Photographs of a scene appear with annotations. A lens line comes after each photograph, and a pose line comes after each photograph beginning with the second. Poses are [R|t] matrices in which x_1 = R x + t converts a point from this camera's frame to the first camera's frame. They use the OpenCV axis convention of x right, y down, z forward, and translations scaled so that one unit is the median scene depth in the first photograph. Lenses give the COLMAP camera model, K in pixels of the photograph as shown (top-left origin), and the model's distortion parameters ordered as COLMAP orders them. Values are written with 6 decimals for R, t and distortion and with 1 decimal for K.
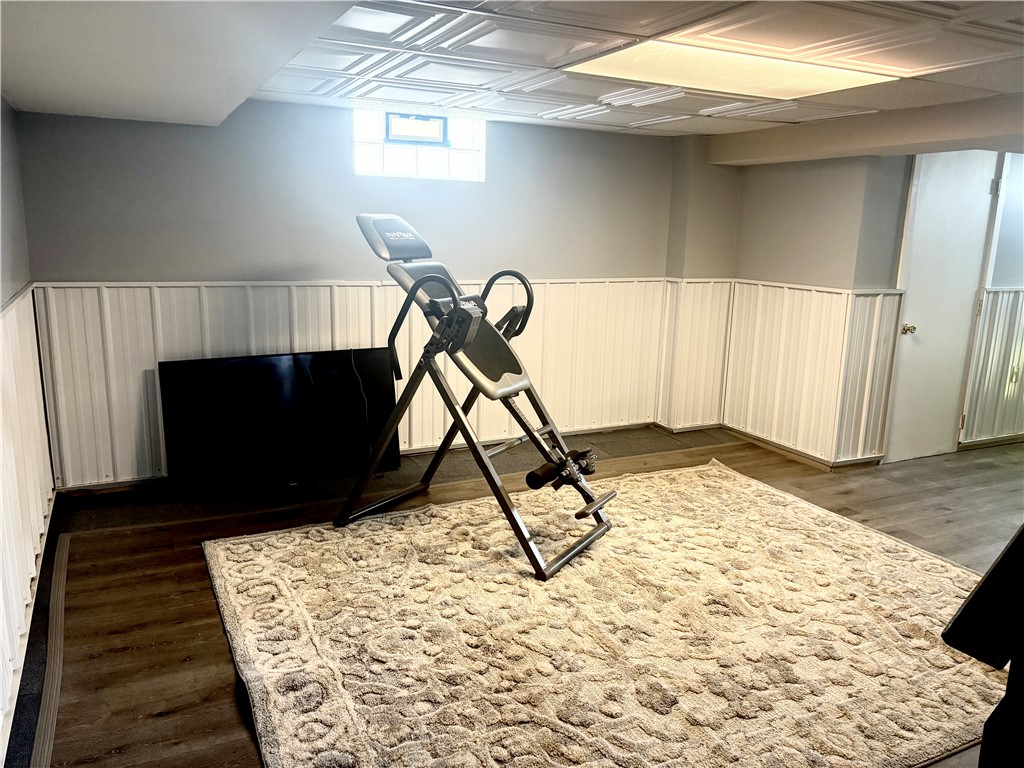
lens RADIAL K [[780.0, 0, 513.9], [0, 780.0, 382.1], [0, 0, 1]] dist [0.042096, -0.039722]
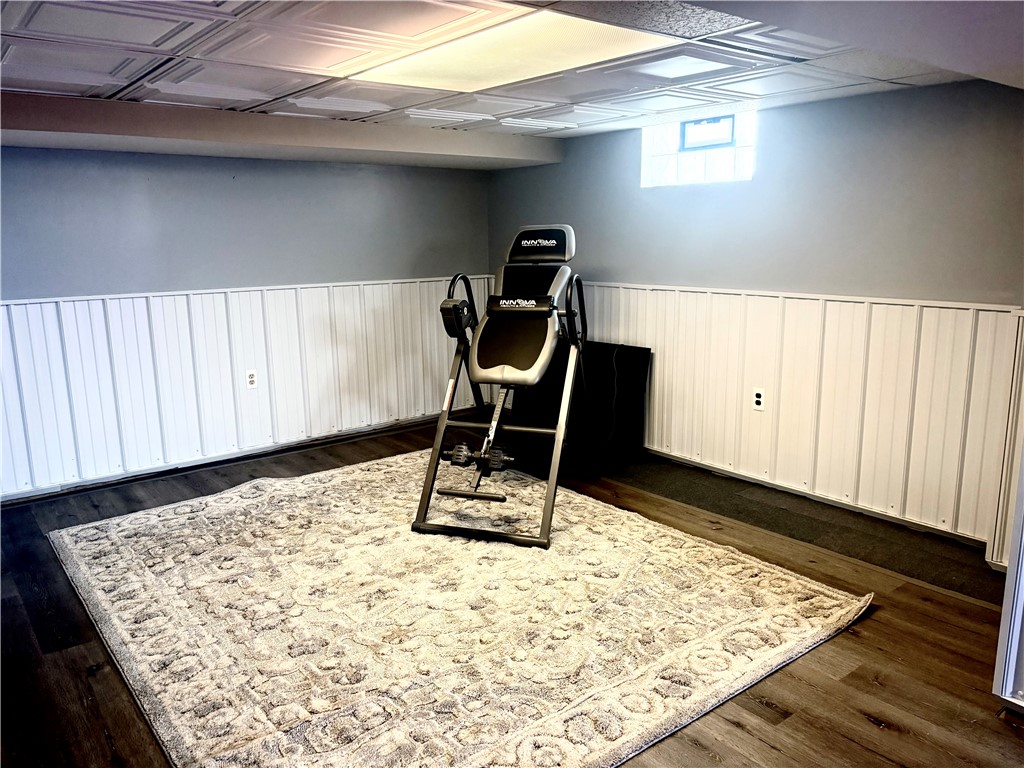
lens RADIAL K [[780.0, 0, 513.2], [0, 780.0, 388.5], [0, 0, 1]] dist [0.042096, -0.039722]
pose [[0.193929, 0.169678, -0.966230, 0.838503], [-0.178019, 0.974663, 0.135429, -0.103540], [0.964728, 0.145743, 0.219221, 0.606451]]
